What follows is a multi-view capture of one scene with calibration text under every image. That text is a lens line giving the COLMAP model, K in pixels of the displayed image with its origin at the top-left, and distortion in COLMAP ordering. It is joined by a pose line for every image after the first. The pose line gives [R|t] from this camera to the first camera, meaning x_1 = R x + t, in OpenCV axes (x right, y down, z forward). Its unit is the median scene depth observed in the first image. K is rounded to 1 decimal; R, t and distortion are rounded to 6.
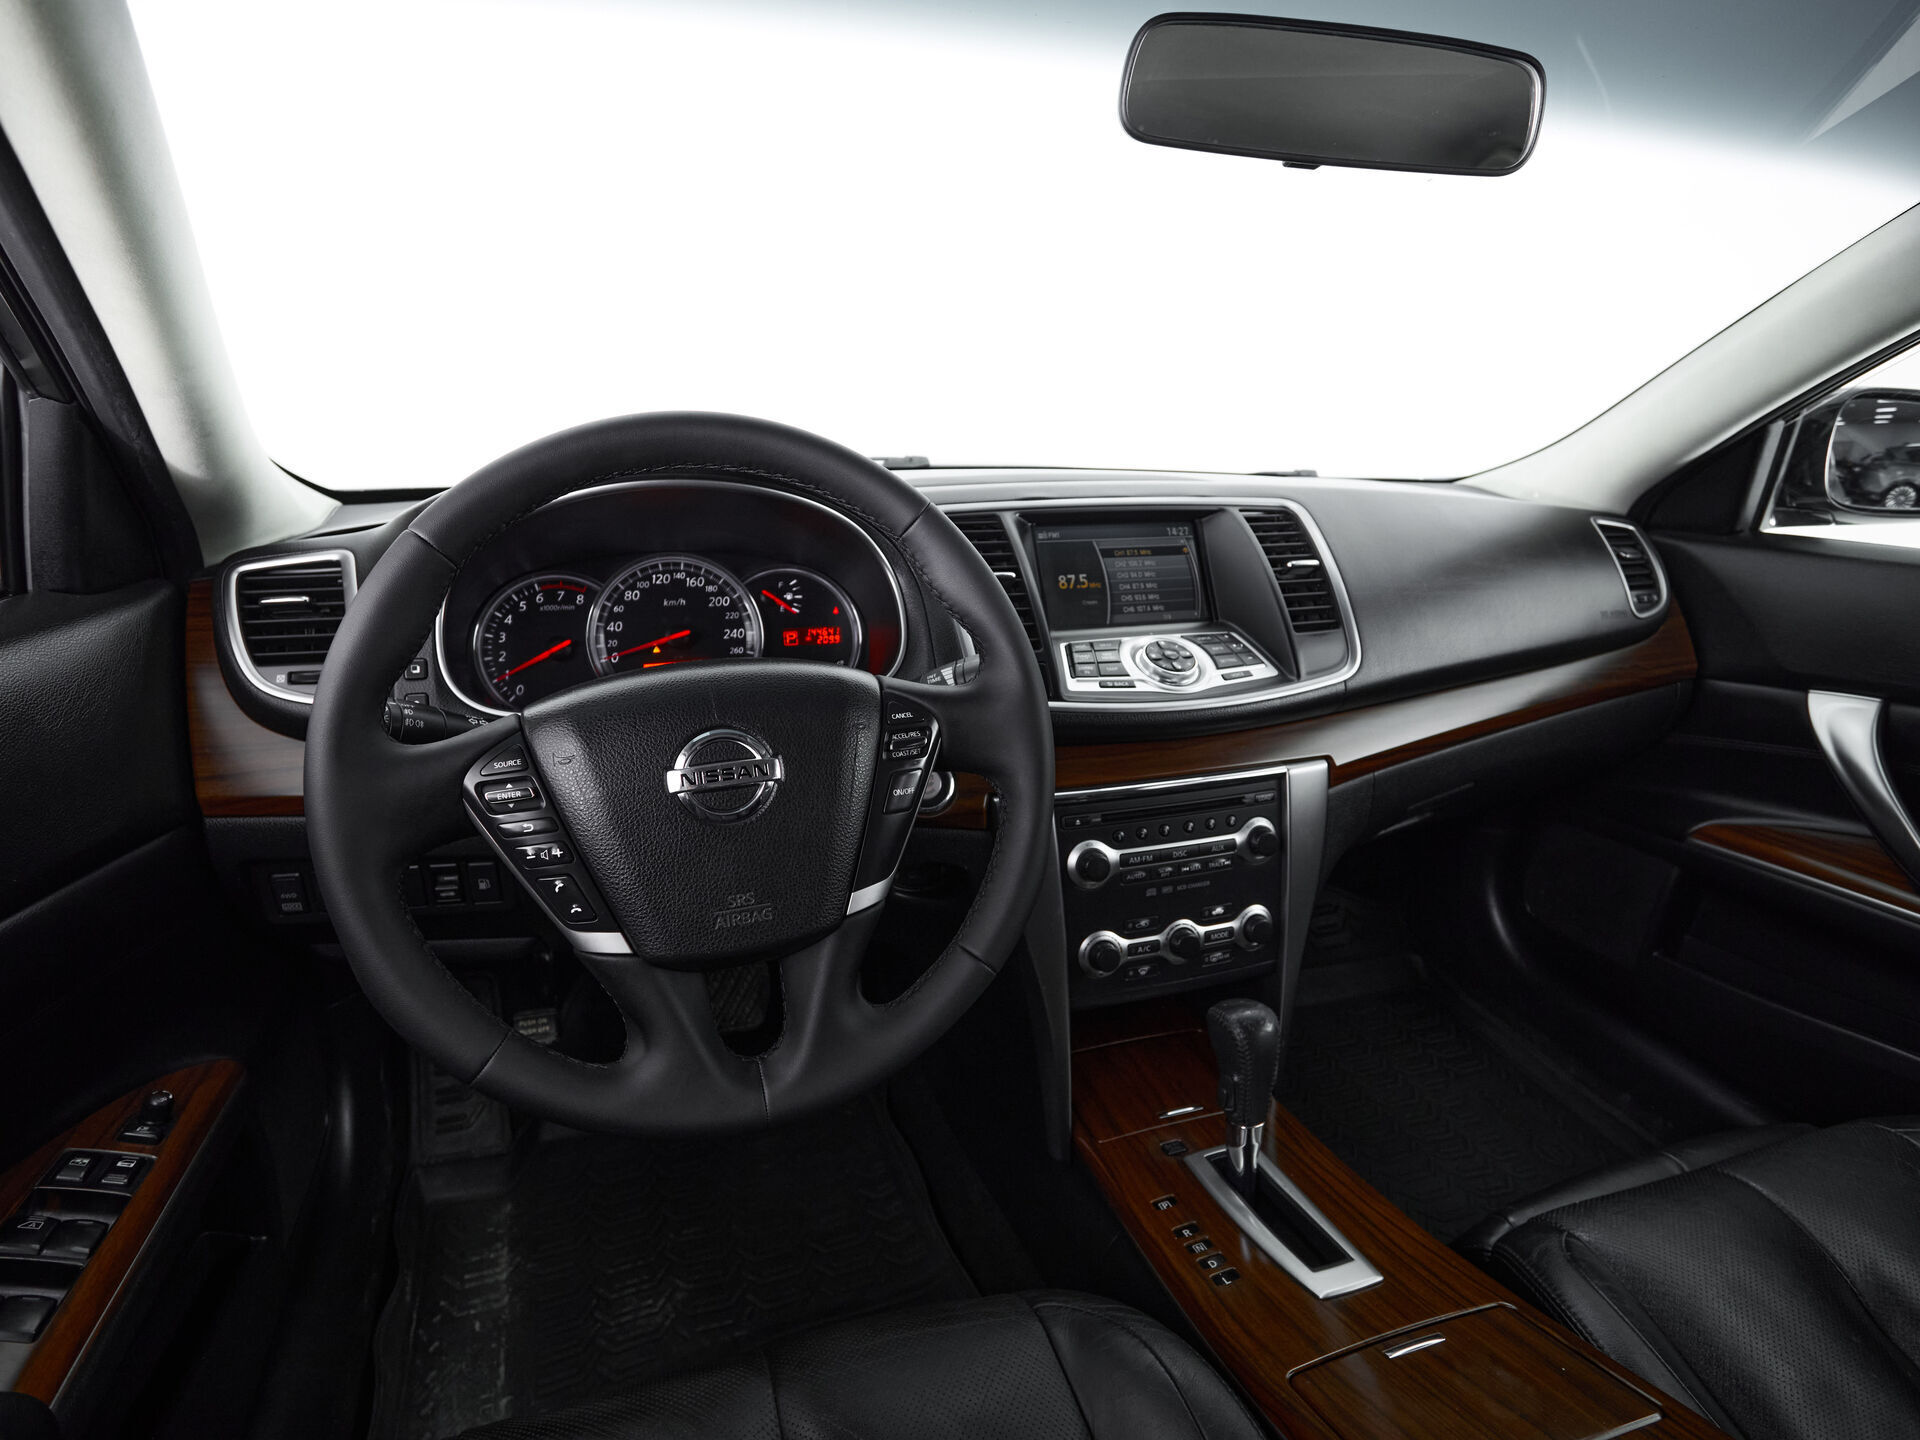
lens RADIAL K [[1016.7, 0, 960.0], [0, 1016.7, 720.0], [0, 0, 1]] dist [-0.007103, -0.001264]
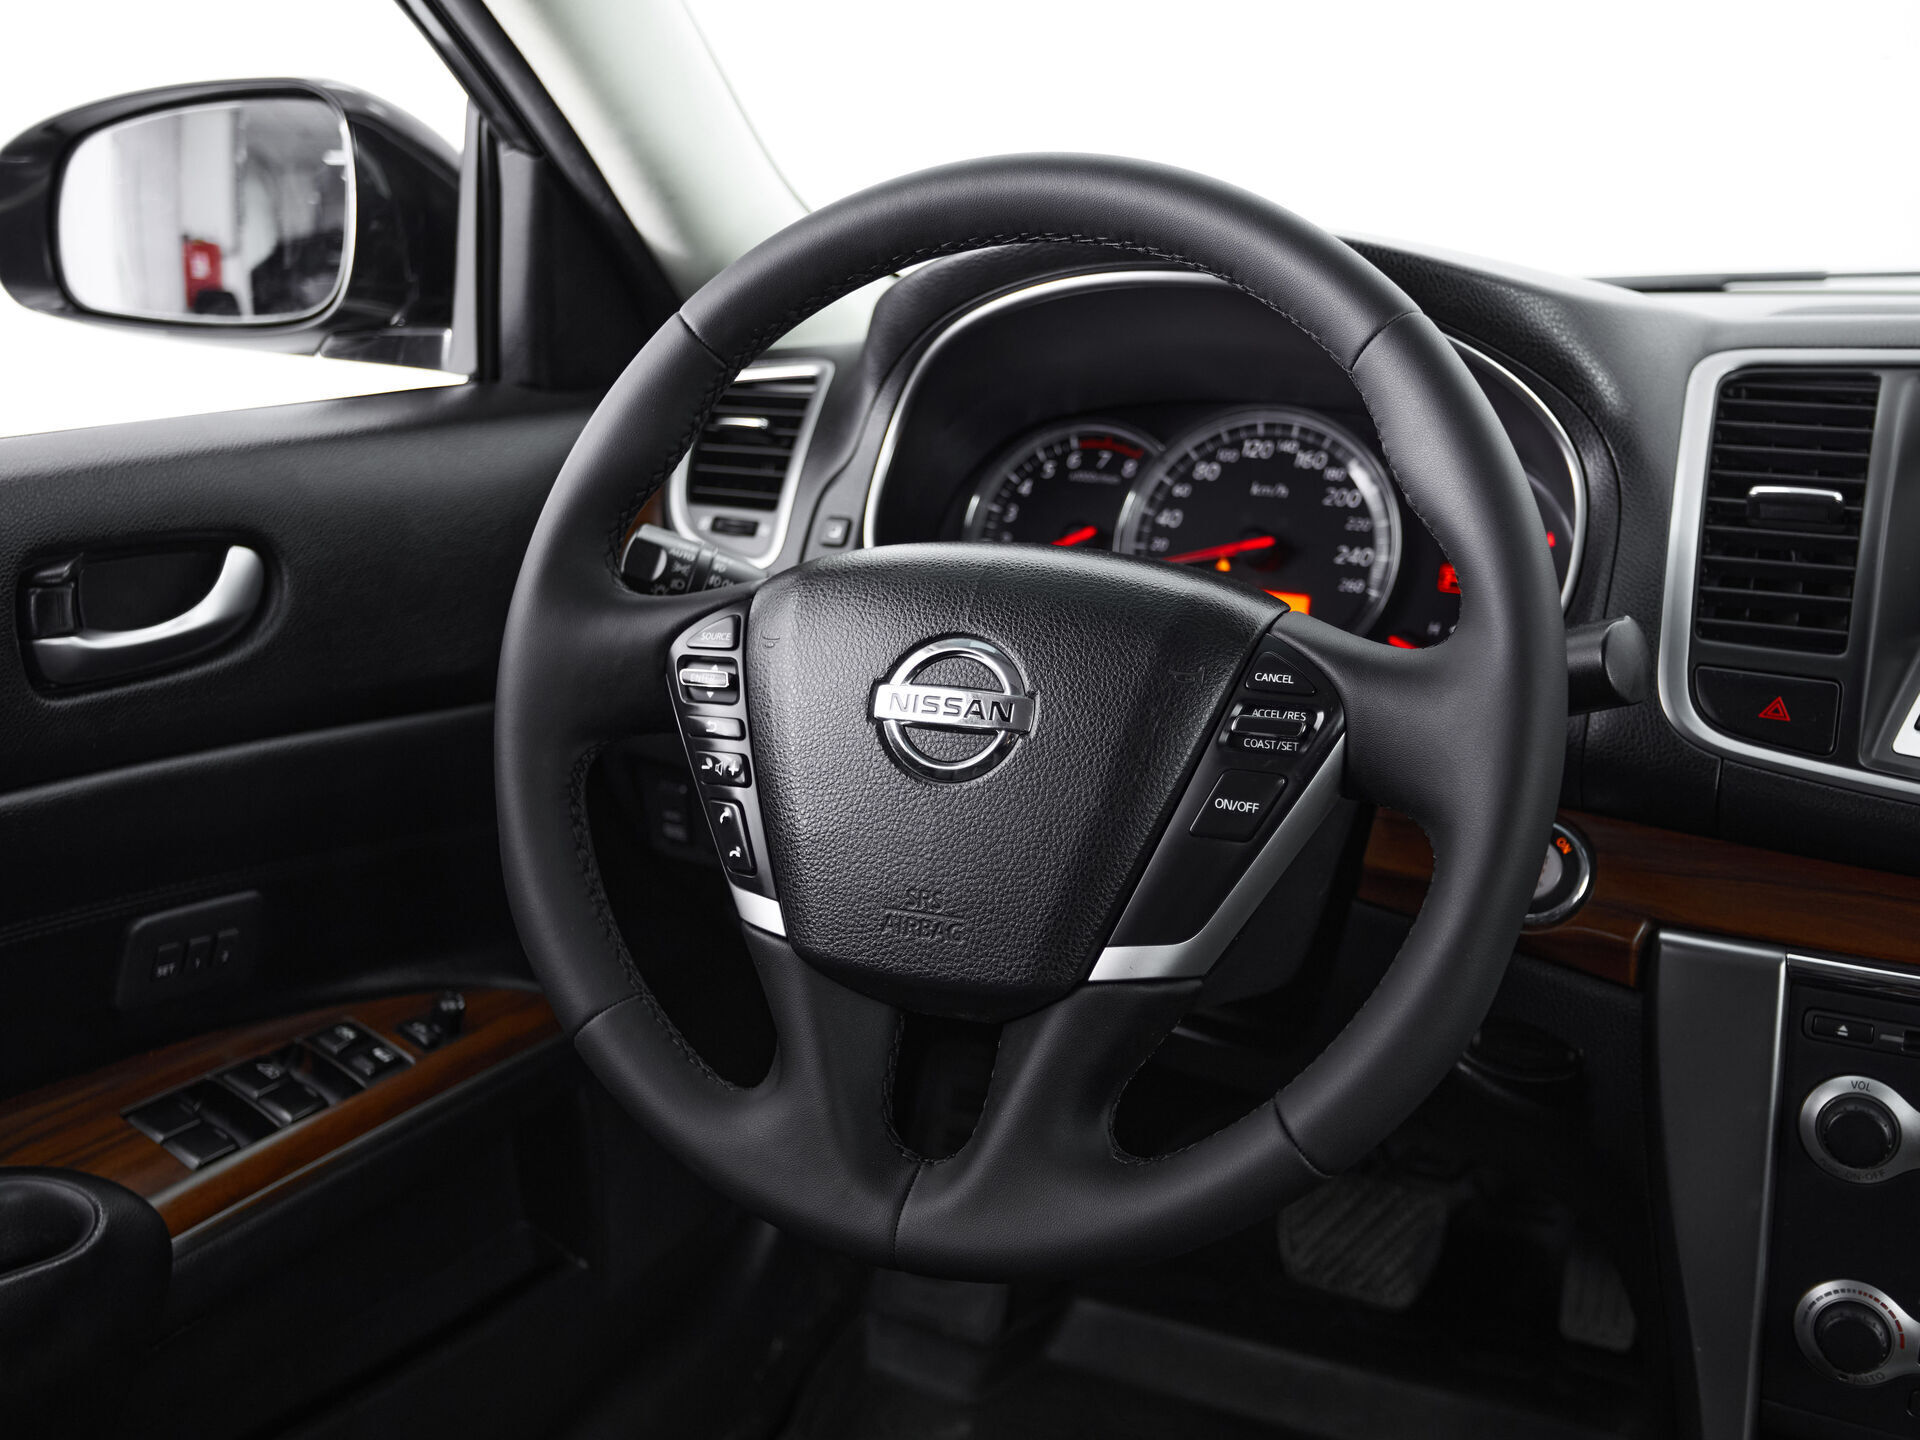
lens RADIAL K [[1985.2, 0, 950.6], [0, 1985.2, 720.6], [0, 0, 1]] dist [0.002566, 0.022535]
pose [[0.725196, 0.172940, -0.666471, 0.378059], [-0.200423, 0.979049, 0.035967, 0.010464], [0.658728, 0.107493, 0.744663, 0.037702]]
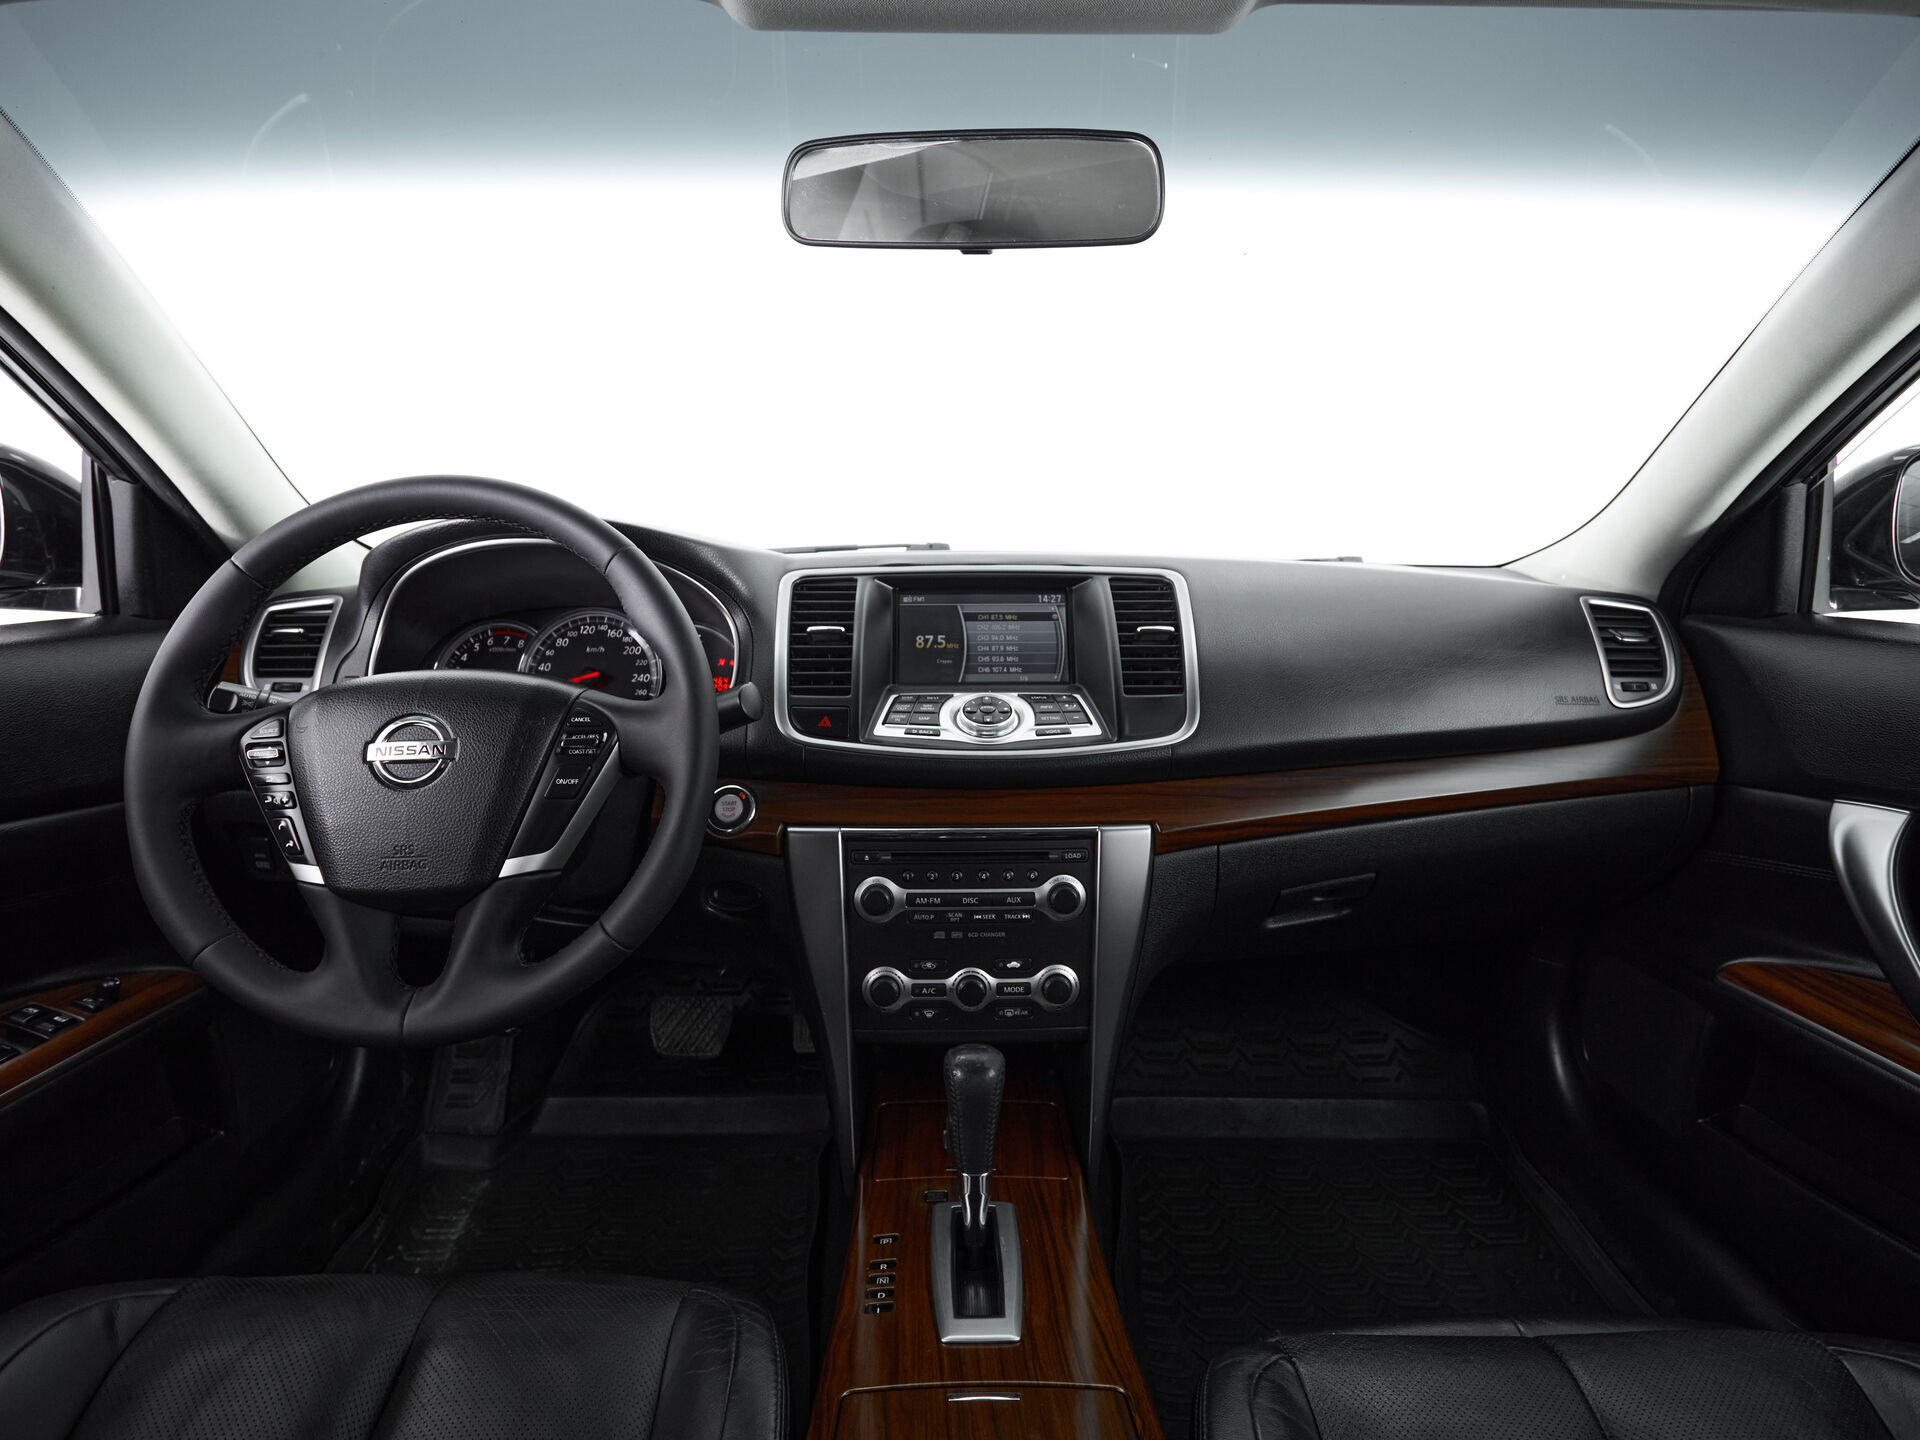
lens RADIAL K [[1040.6, 0, 960.0], [0, 1040.6, 720.0], [0, 0, 1]] dist [-0.005950, -0.000357]
pose [[0.953544, 0.043682, -0.298070, 0.495312], [-0.078314, 0.991357, -0.105249, 0.060914], [0.290896, 0.123702, 0.948724, -0.017606]]
